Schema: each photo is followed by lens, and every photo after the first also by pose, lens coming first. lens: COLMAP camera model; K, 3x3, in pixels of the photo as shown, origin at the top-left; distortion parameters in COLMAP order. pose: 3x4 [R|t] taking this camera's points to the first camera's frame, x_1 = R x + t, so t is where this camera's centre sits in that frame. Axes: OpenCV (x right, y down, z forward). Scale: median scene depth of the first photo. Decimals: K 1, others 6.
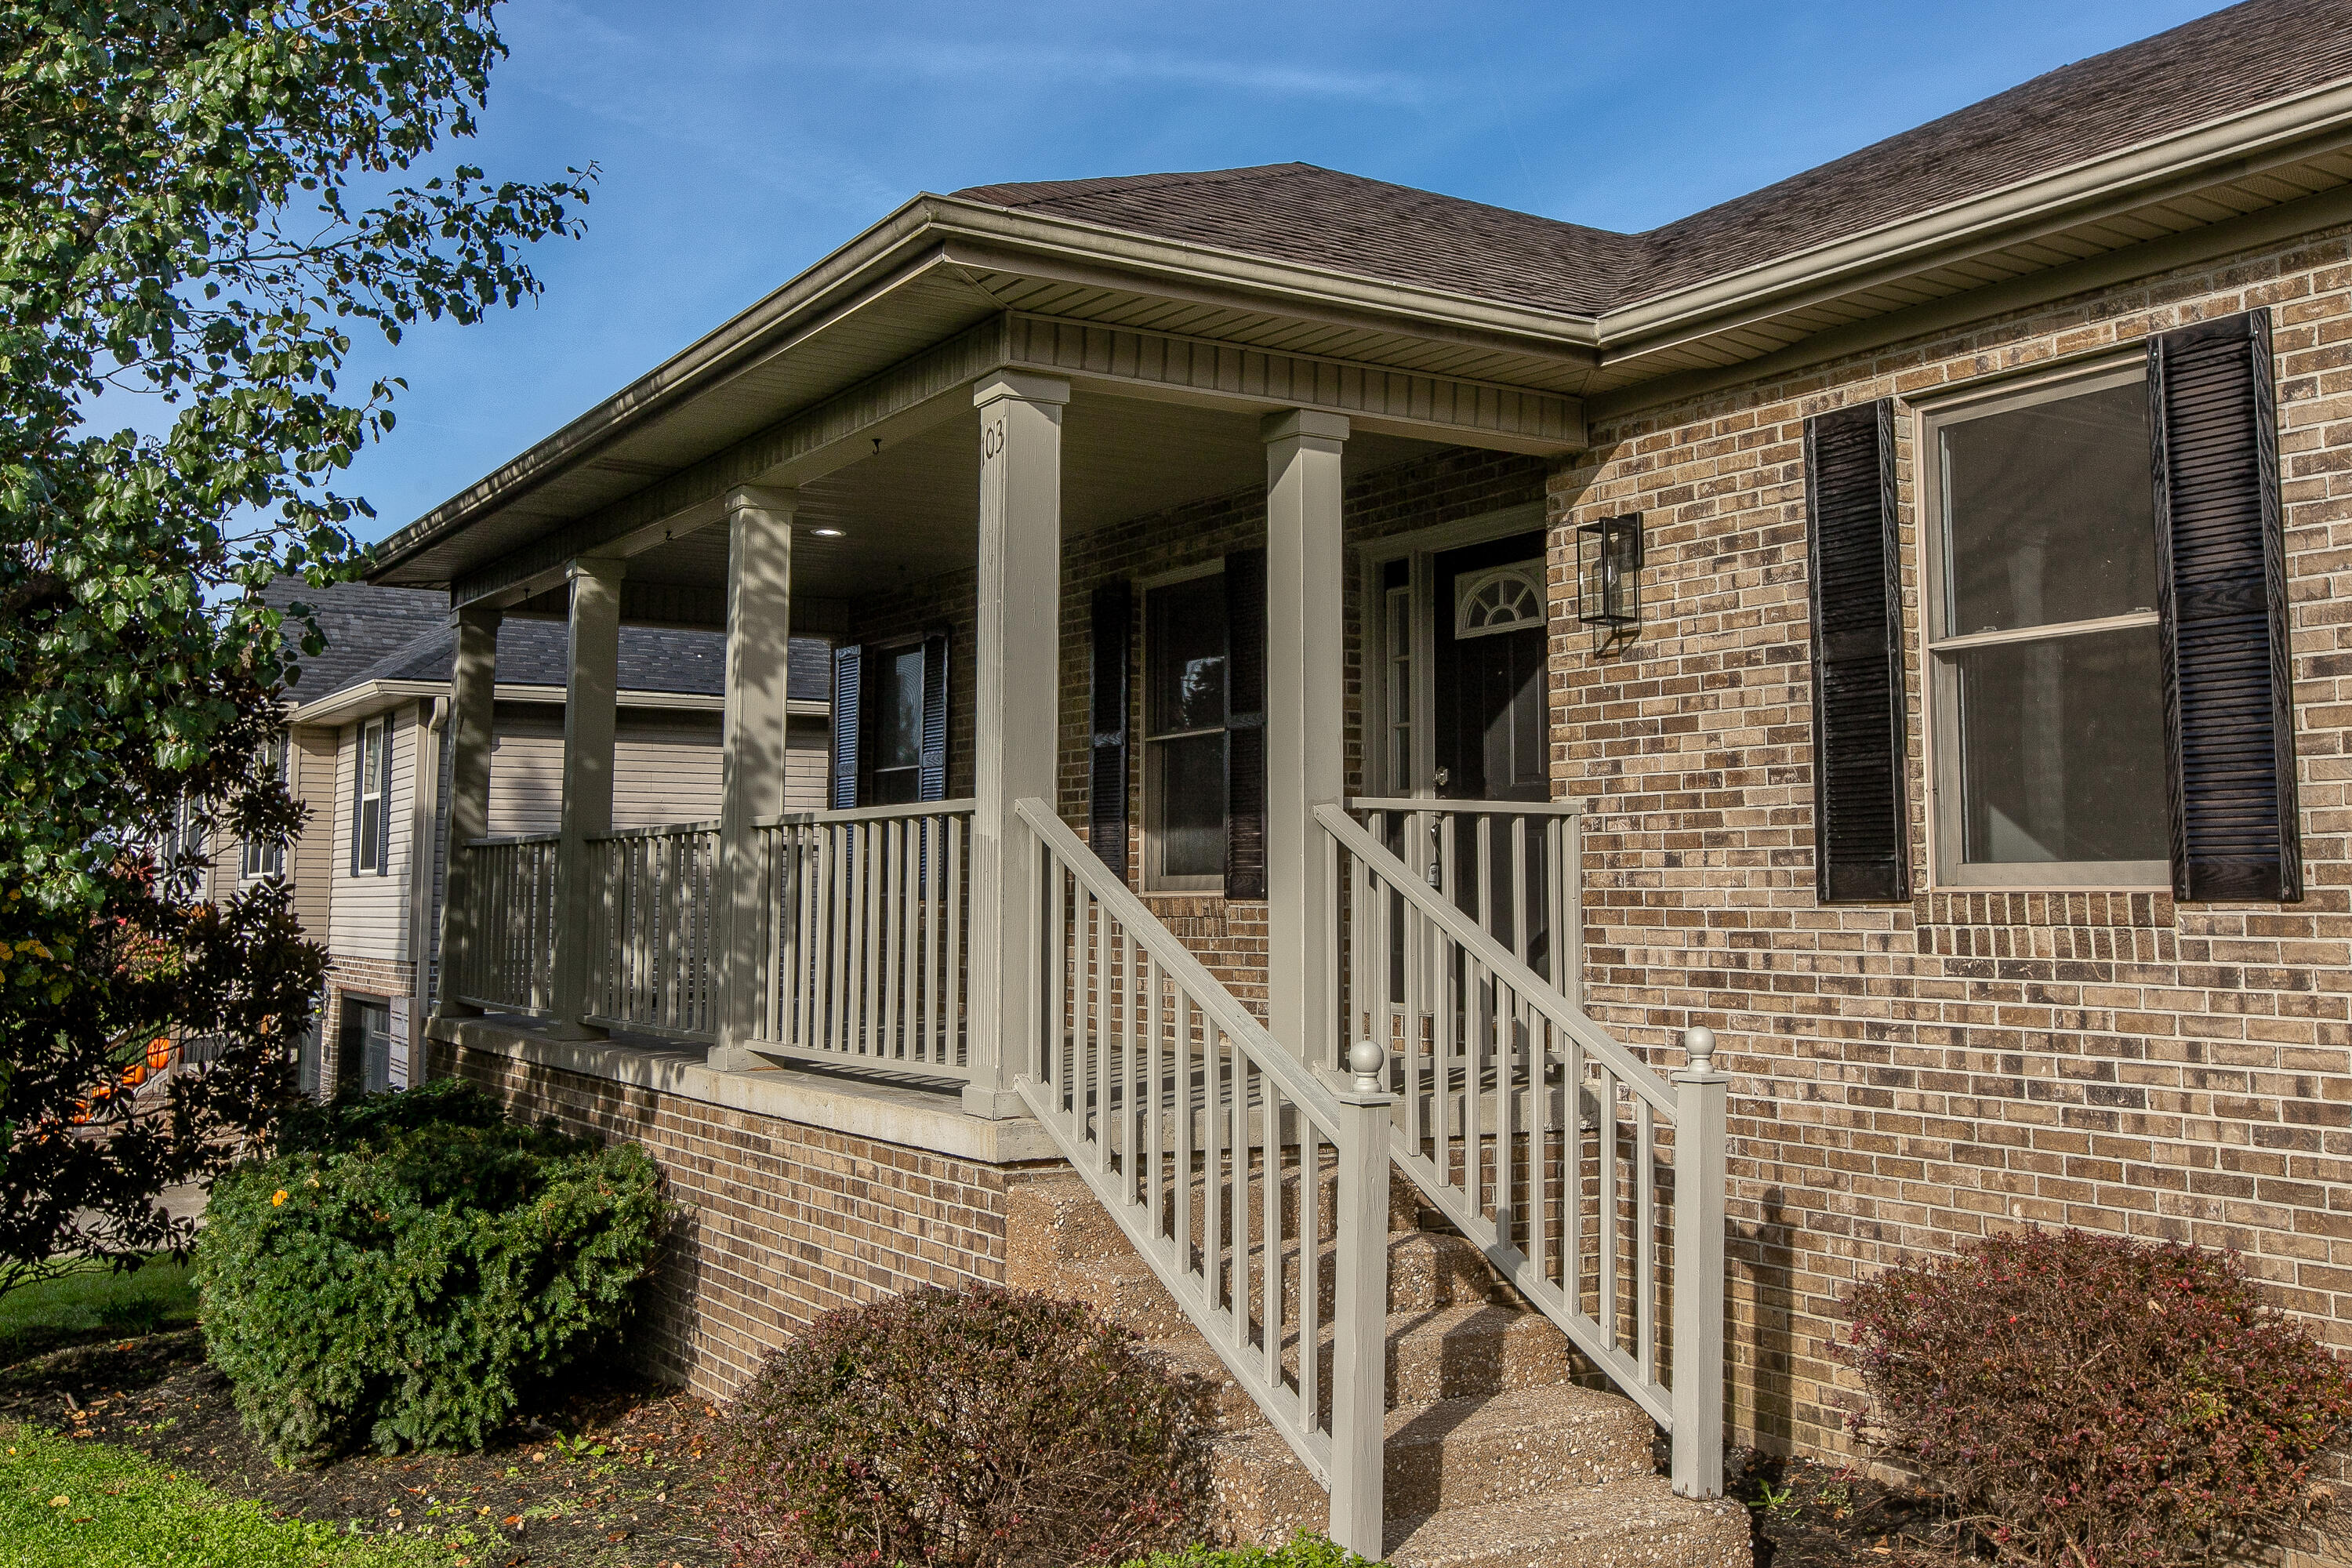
lens RADIAL K [[2207.9, 0, 1180.0], [0, 2207.9, 654.9], [0, 0, 1]] dist [-0.007226, 0.000000]
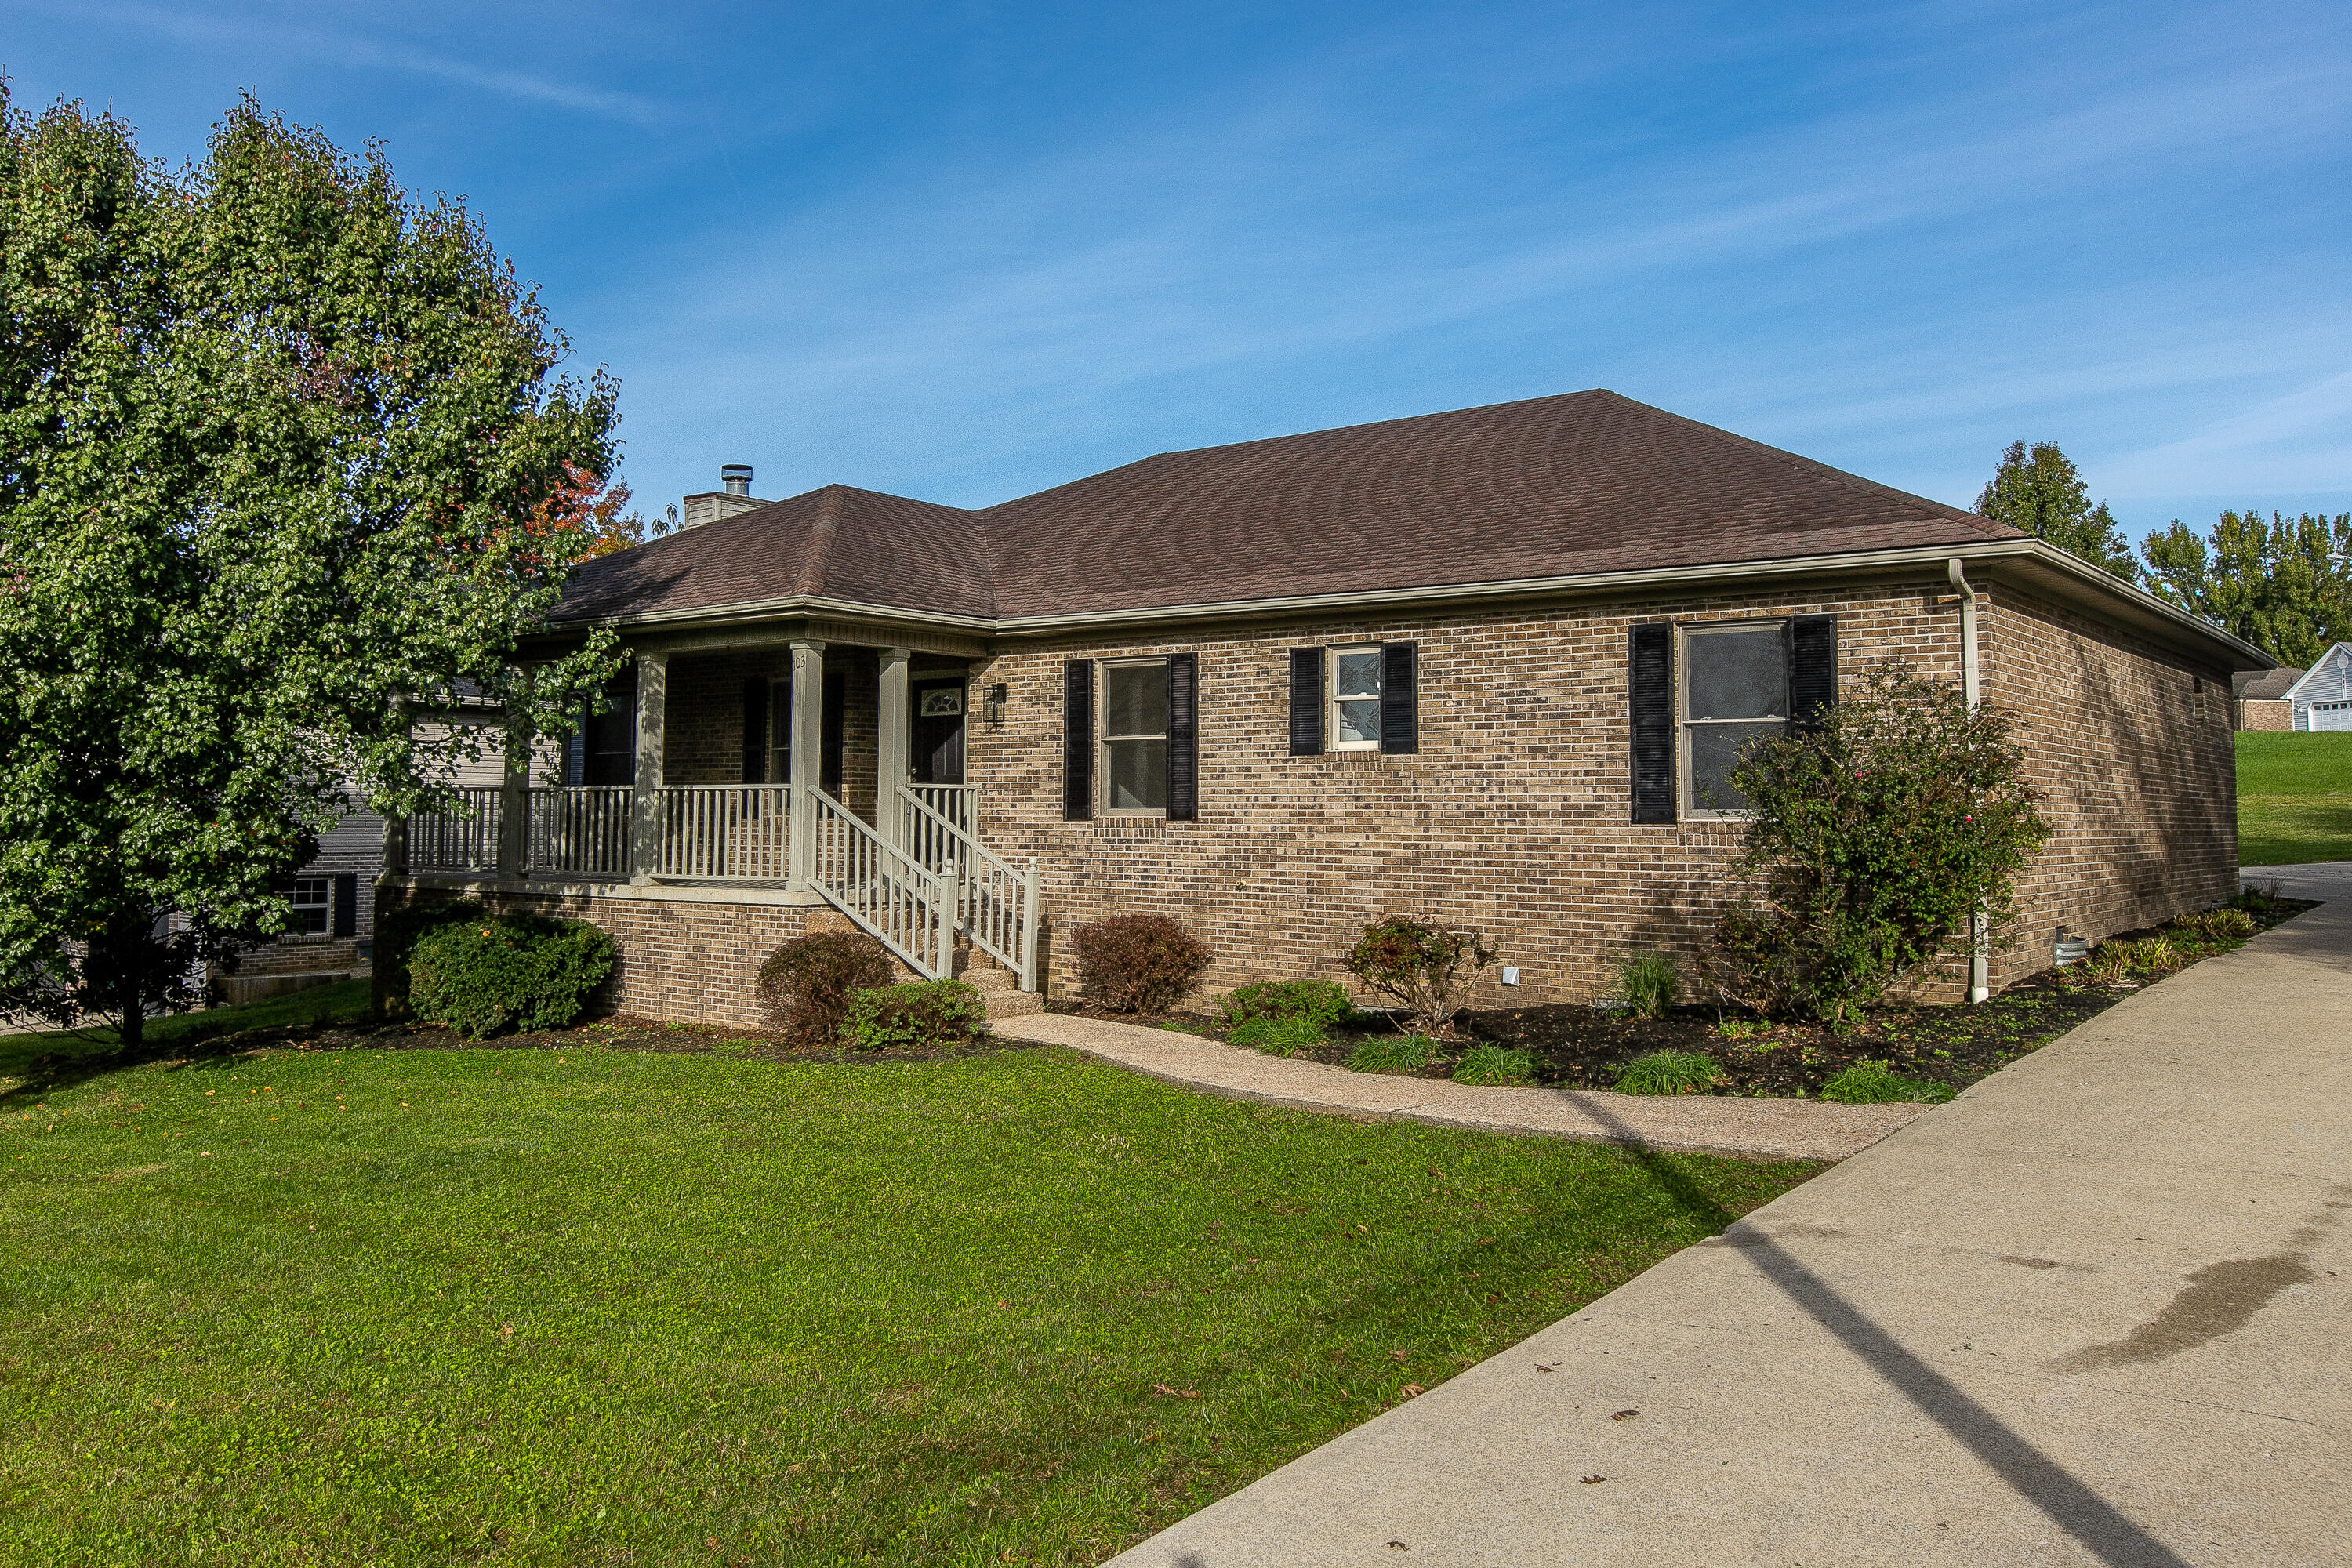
lens RADIAL K [[1812.8, 0, 1165.9], [0, 1812.8, 763.8], [0, 0, 1]] dist [0.000177, -0.000622]
pose [[0.931613, 0.014319, 0.363169, -0.482440], [-0.043470, 0.996441, 0.072222, -0.151026], [-0.360843, -0.083069, 0.928920, -1.353037]]
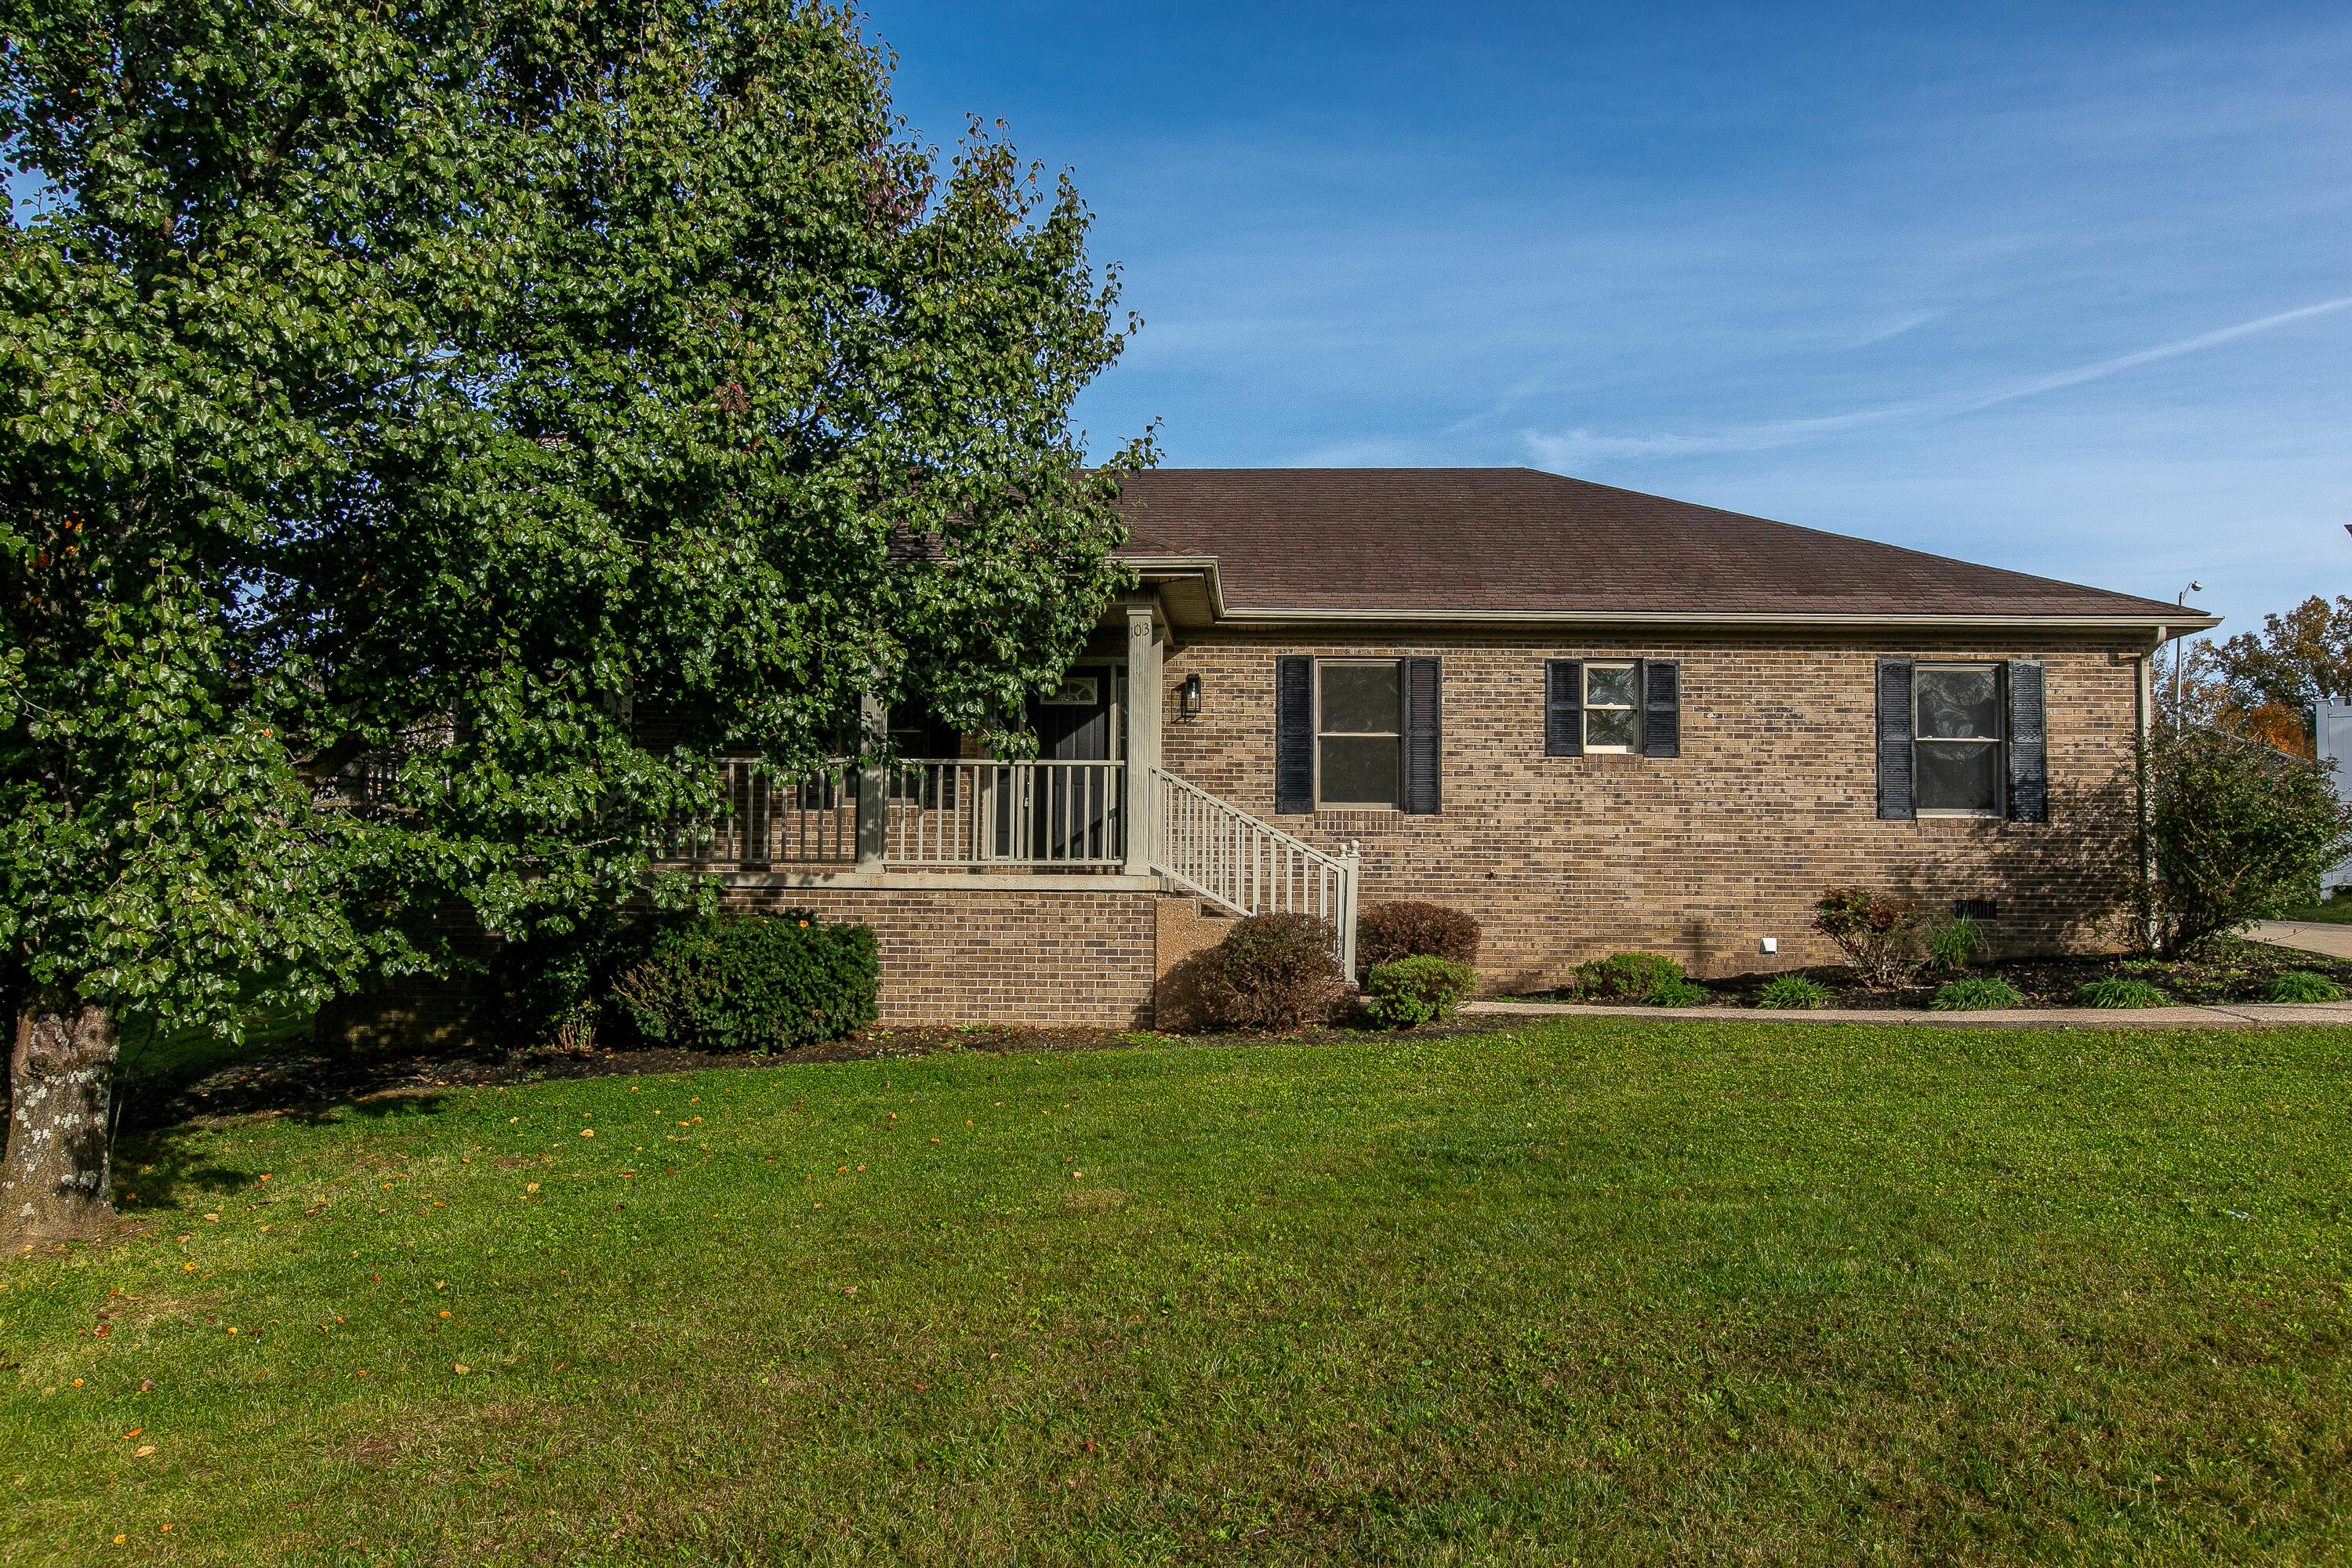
lens RADIAL K [[1691.2, 0, 1182.6], [0, 1691.2, 796.6], [0, 0, 1]] dist [-0.006959, 0.001913]
pose [[0.569214, 0.050599, 0.820631, -1.705188], [-0.101841, 0.994757, 0.009305, 0.078893], [-0.815857, -0.088871, 0.571383, -0.244905]]
